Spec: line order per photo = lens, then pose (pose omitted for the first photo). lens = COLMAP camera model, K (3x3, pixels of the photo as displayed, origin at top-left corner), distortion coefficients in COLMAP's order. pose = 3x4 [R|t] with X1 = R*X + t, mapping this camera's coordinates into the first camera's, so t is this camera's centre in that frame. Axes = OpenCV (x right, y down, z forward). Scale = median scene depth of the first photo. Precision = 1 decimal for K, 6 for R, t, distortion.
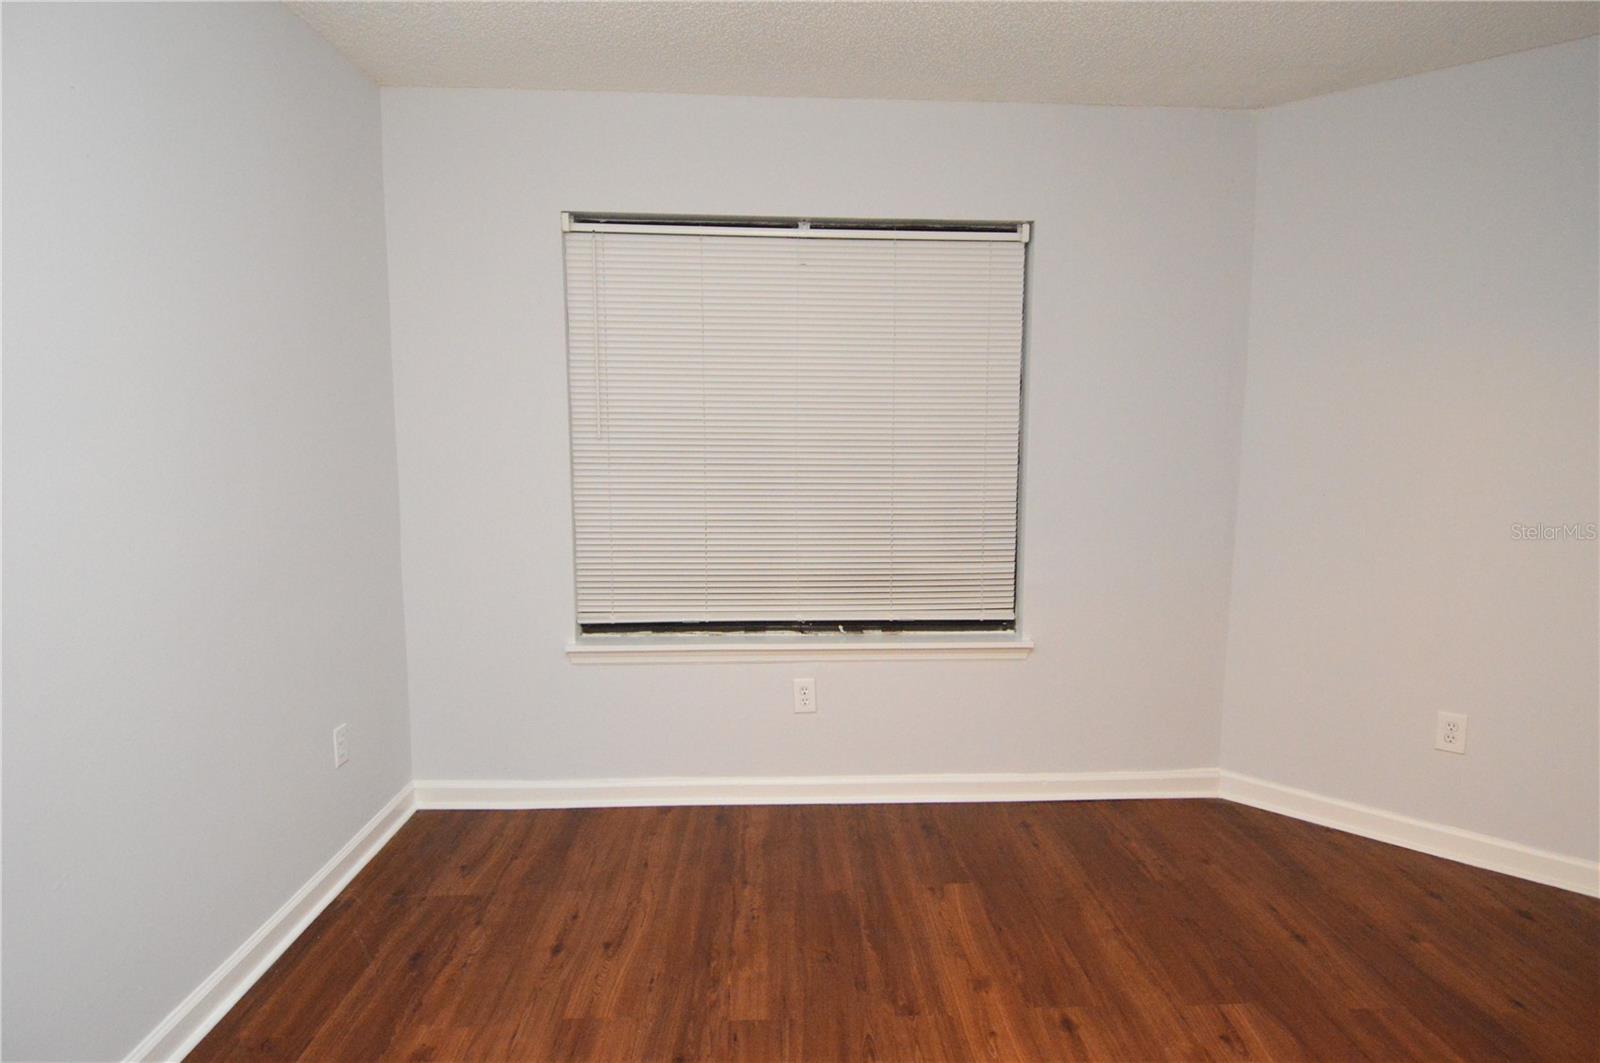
lens RADIAL K [[863.3, 0, 817.3], [0, 863.3, 528.5], [0, 0, 1]] dist [0.035997, -0.040764]
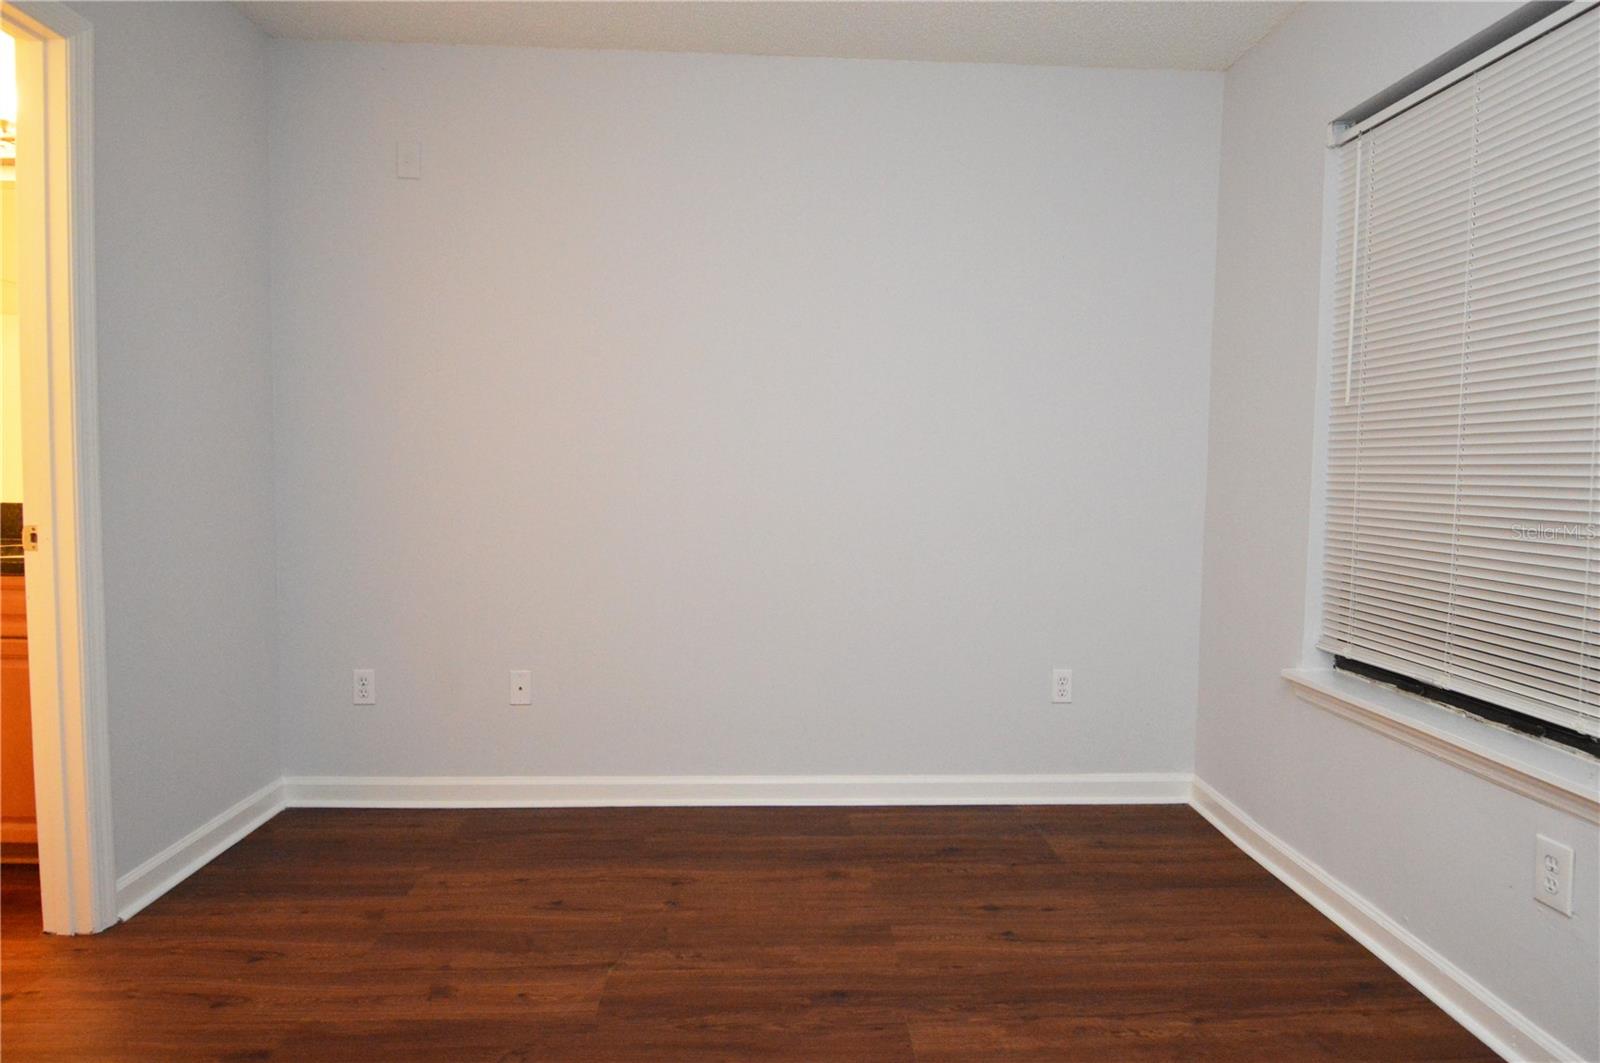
lens RADIAL K [[863.3, 0, 817.3], [0, 863.3, 528.5], [0, 0, 1]] dist [0.035997, -0.040764]
pose [[0.011659, 0.056383, -0.998341, 0.500548], [-0.127416, 0.990354, 0.054444, 0.018423], [0.991781, 0.126570, 0.018731, 0.548391]]
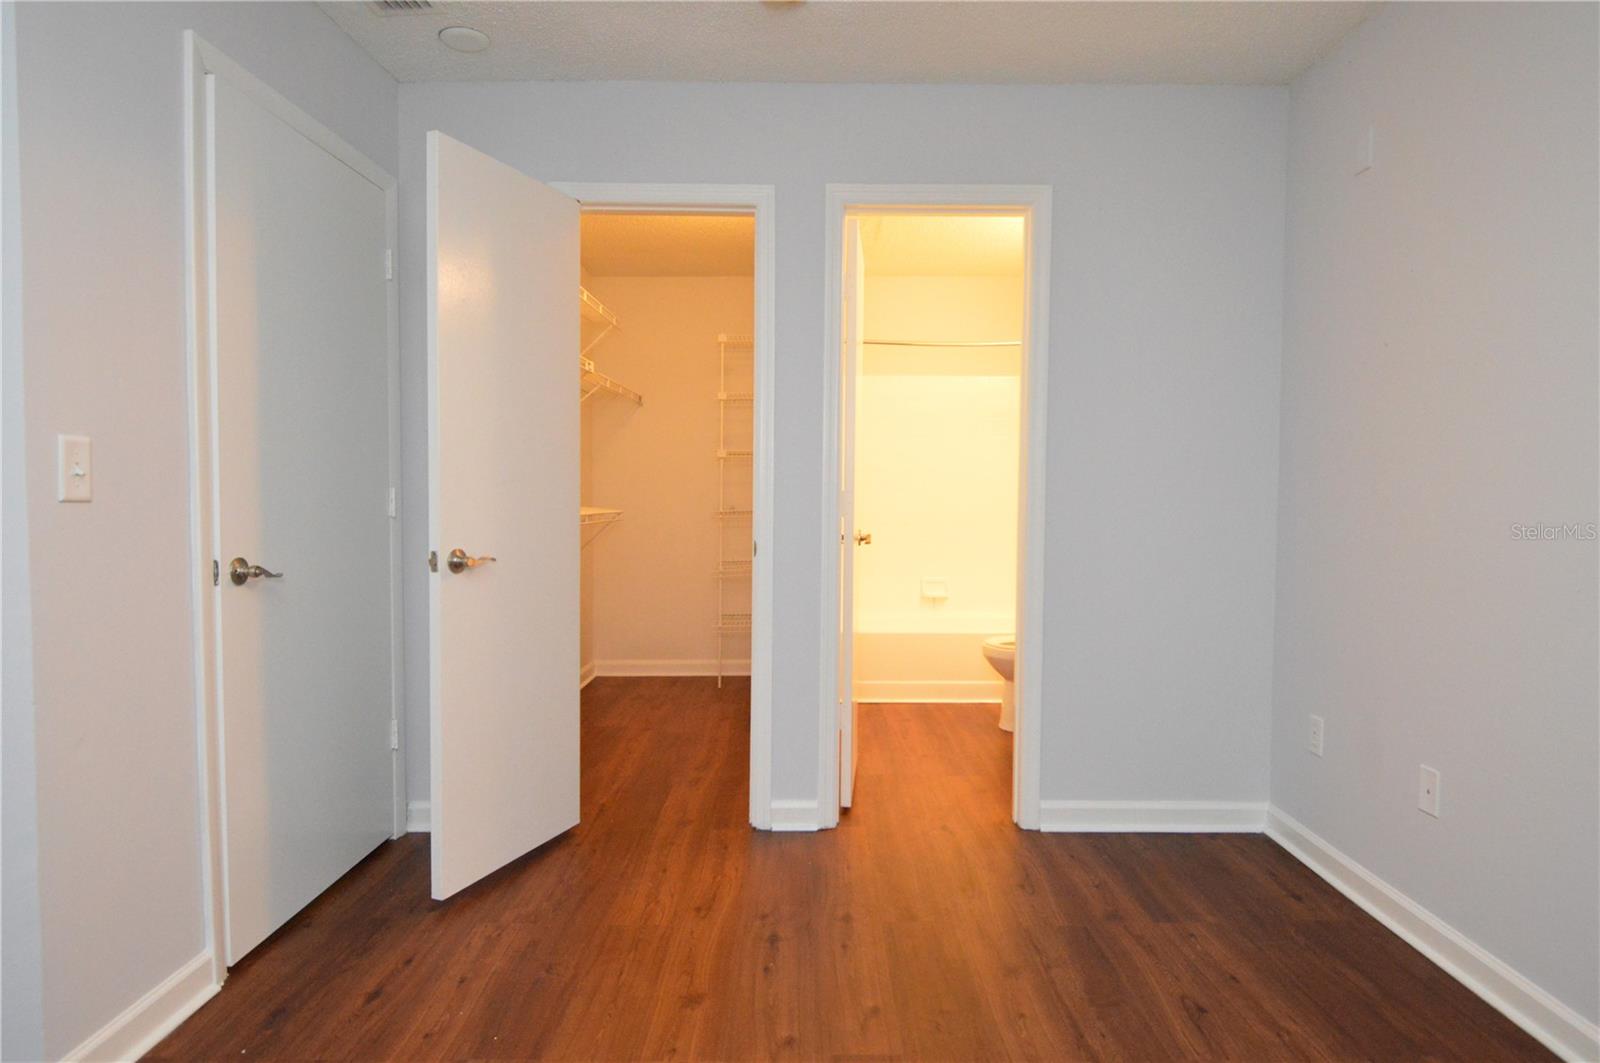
lens RADIAL K [[863.3, 0, 817.3], [0, 863.3, 528.5], [0, 0, 1]] dist [0.035997, -0.040764]
pose [[-0.999123, -0.001701, 0.041828, 0.032728], [0.004395, 0.989390, 0.145220, -0.040603], [-0.041631, 0.145277, -0.988515, 0.973824]]
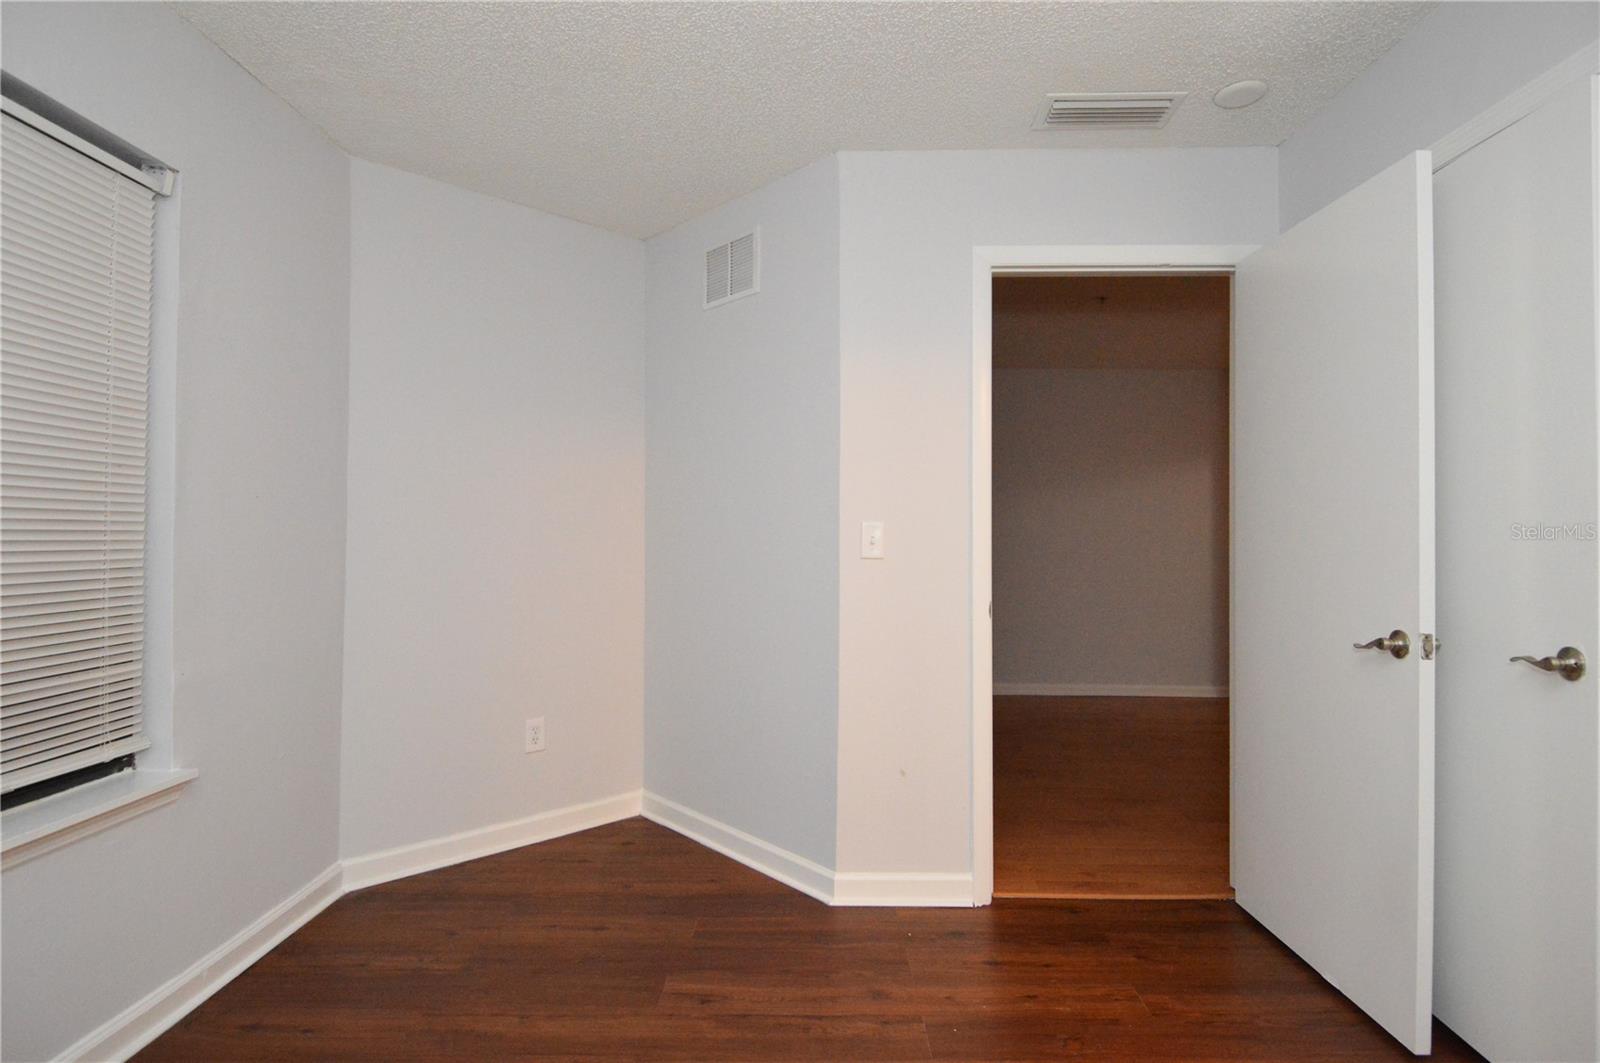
lens RADIAL K [[869.5, 0, 792.9], [0, 869.5, 529.0], [0, 0, 1]] dist [-0.000229, -0.000476]
pose [[0.064869, 0.006357, 0.997874, -0.418909], [0.108163, 0.994043, -0.013363, 0.002184], [-0.992015, 0.108800, 0.063795, 0.478215]]
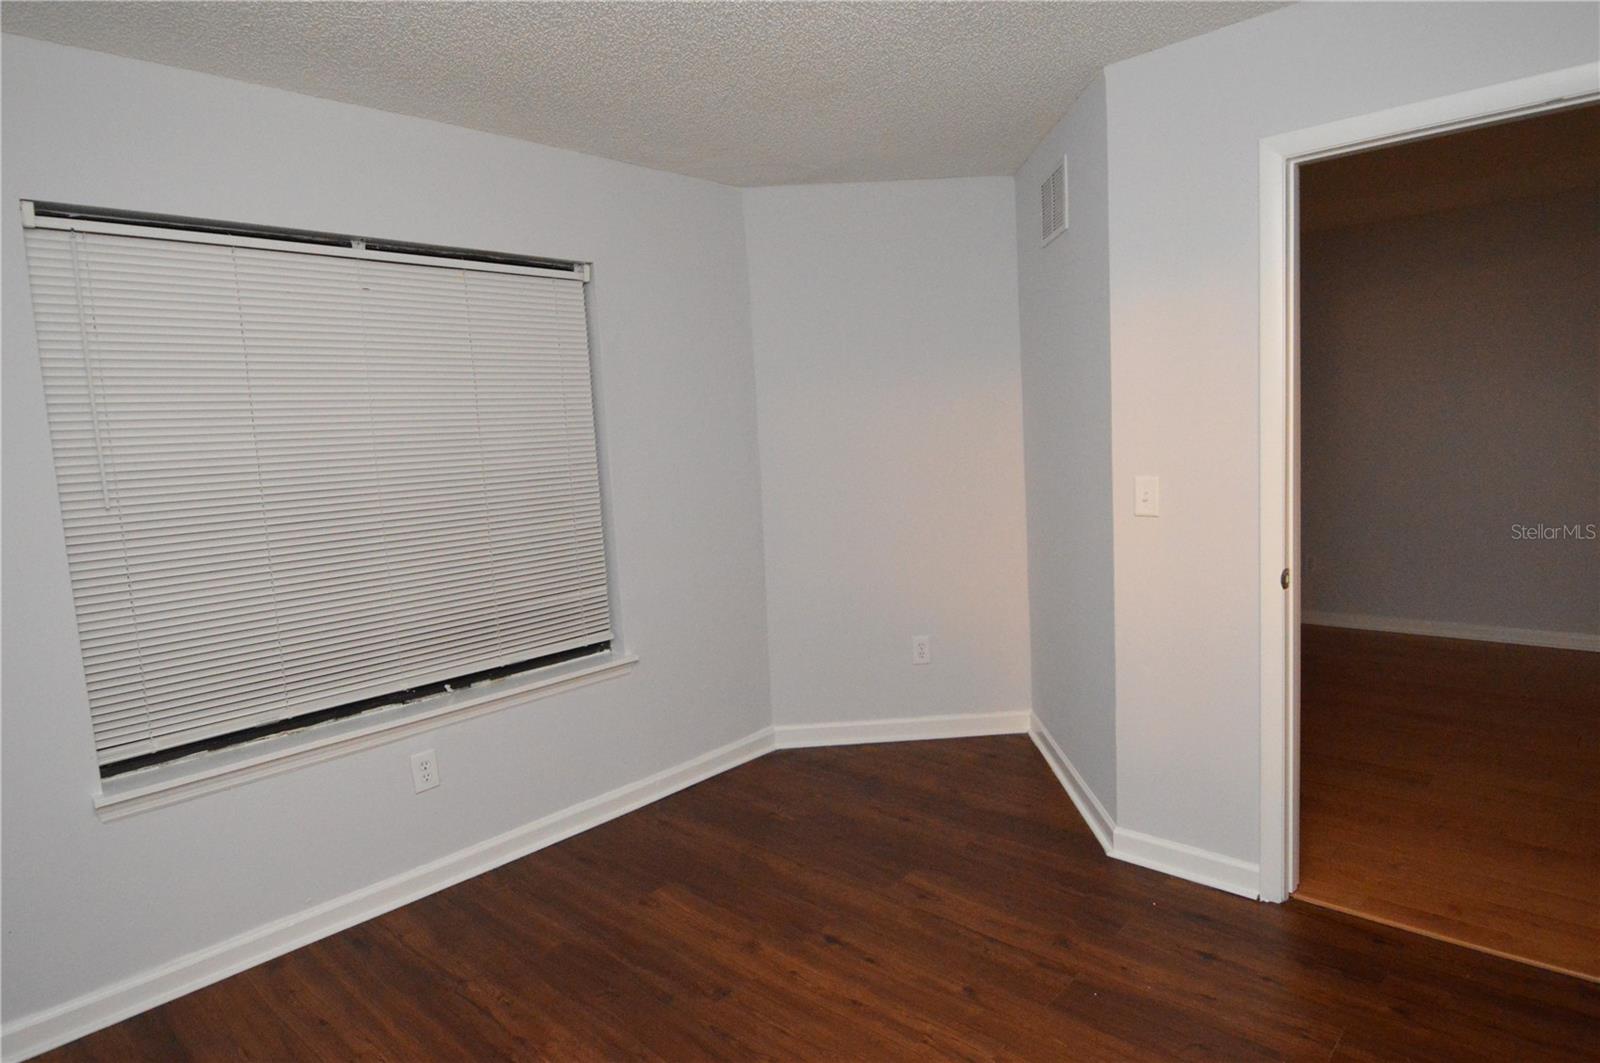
lens RADIAL K [[904.5, 0, 800.0], [0, 904.5, 531.5], [0, 0, 1]] dist [0.043538, -0.048555]
pose [[0.720466, -0.122485, 0.682588, -0.360238], [0.135713, 0.990150, 0.034431, -0.031937], [-0.680082, 0.067829, 0.729992, 0.036816]]
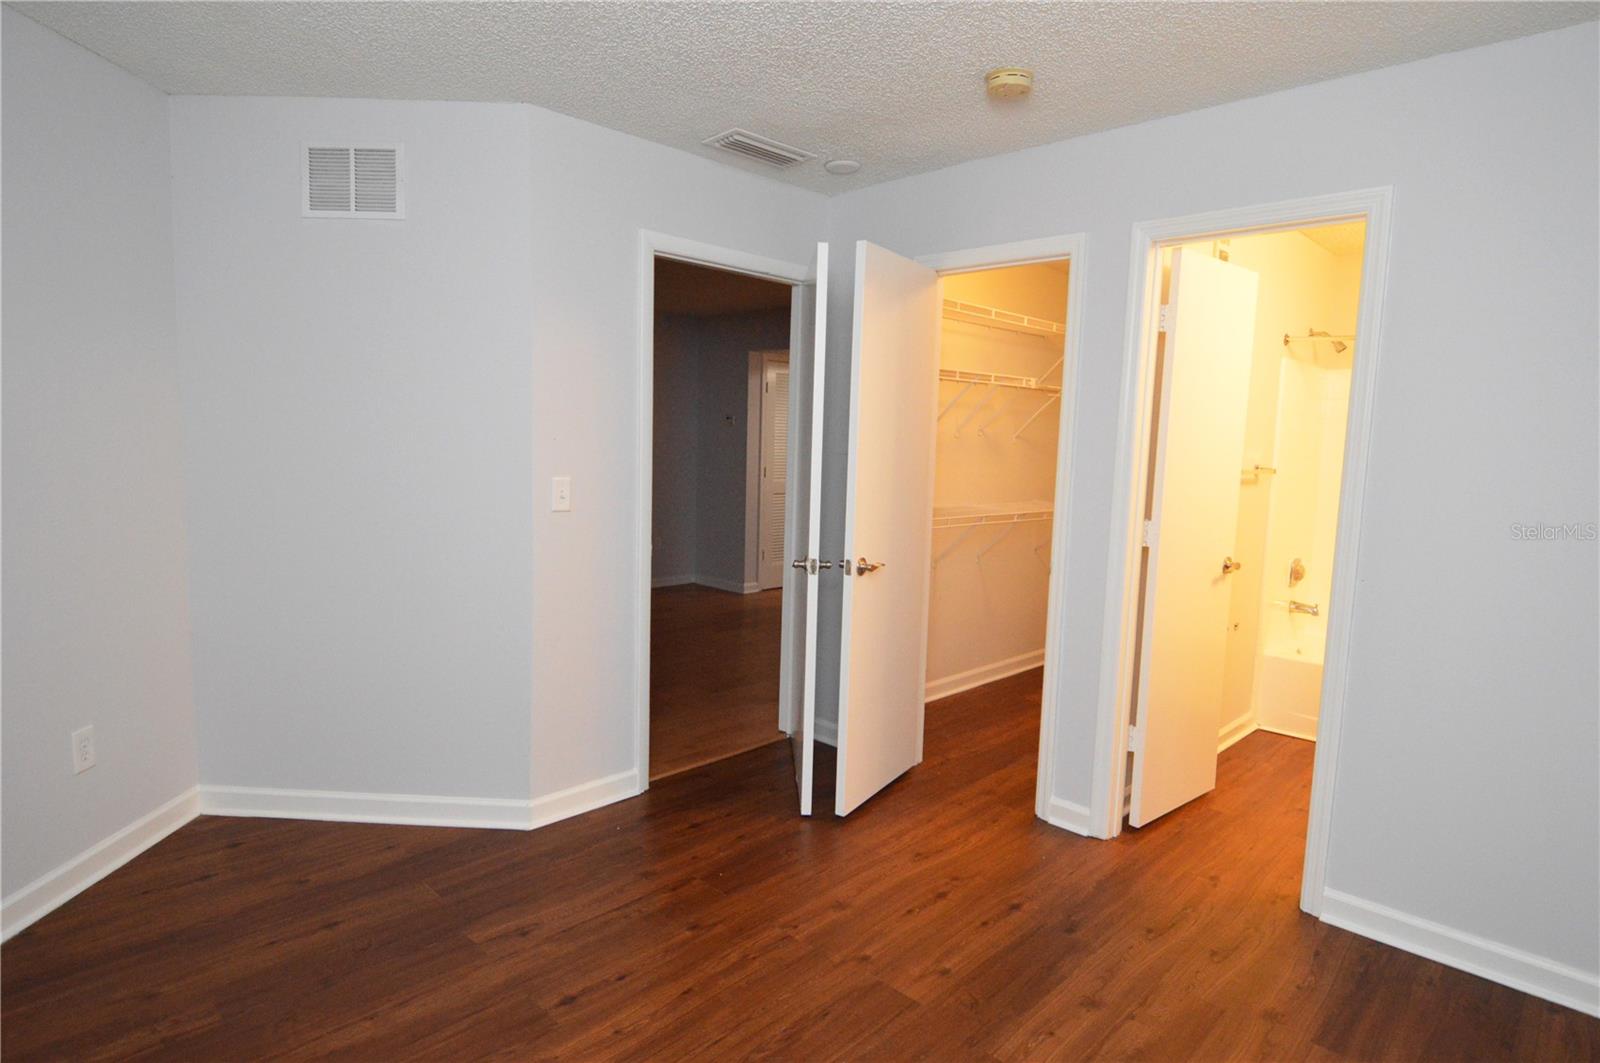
lens RADIAL K [[904.5, 0, 800.0], [0, 904.5, 531.5], [0, 0, 1]] dist [0.043538, -0.048555]
pose [[-0.687018, -0.102403, 0.719389, -0.430757], [0.048579, 0.981332, 0.186083, -0.125459], [-0.725015, 0.162790, -0.669218, 0.952046]]
